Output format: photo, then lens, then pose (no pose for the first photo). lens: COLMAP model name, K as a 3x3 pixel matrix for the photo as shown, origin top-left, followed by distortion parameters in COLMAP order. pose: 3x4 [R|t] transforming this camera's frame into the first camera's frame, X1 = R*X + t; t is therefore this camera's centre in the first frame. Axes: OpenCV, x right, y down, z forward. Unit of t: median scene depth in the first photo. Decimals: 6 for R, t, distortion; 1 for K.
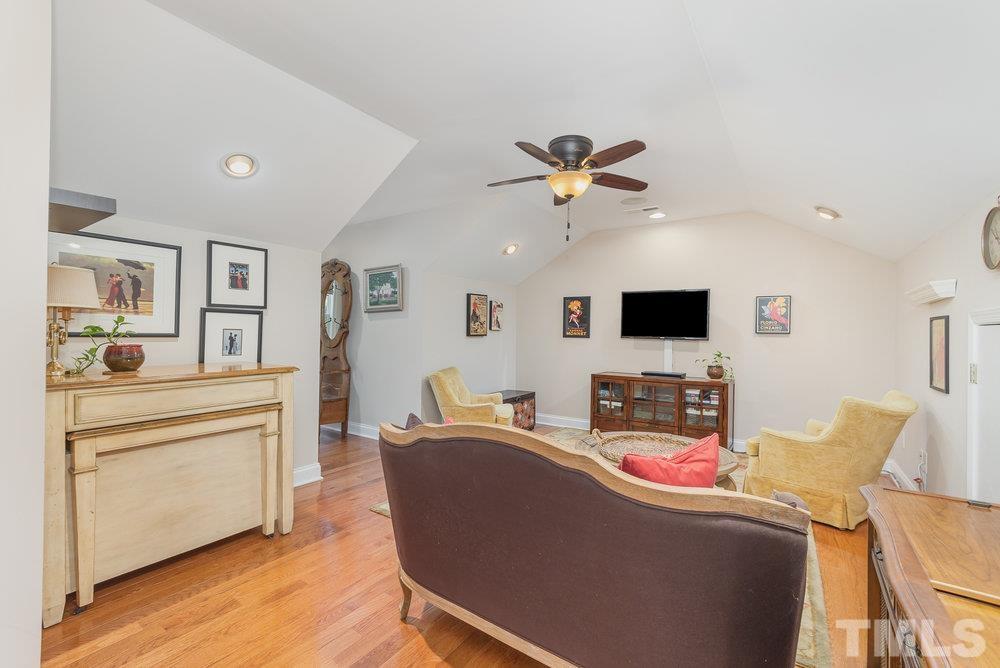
lens RADIAL K [[434.8, 0, 495.2], [0, 434.8, 331.0], [0, 0, 1]] dist [-0.002968, 0.000680]
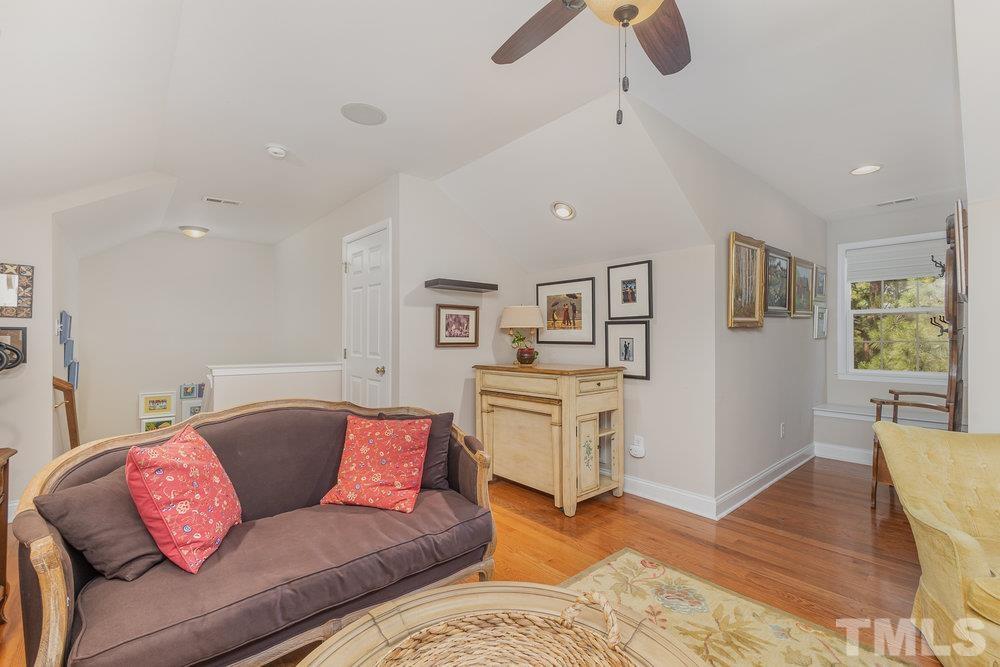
lens RADIAL K [[434.8, 0, 495.8], [0, 434.8, 338.1], [0, 0, 1]] dist [-0.002968, 0.000680]
pose [[-0.249913, -0.011680, -0.968198, 0.603057], [0.000676, 0.999925, -0.012238, 0.009733], [0.968268, -0.003713, -0.249887, 0.970315]]
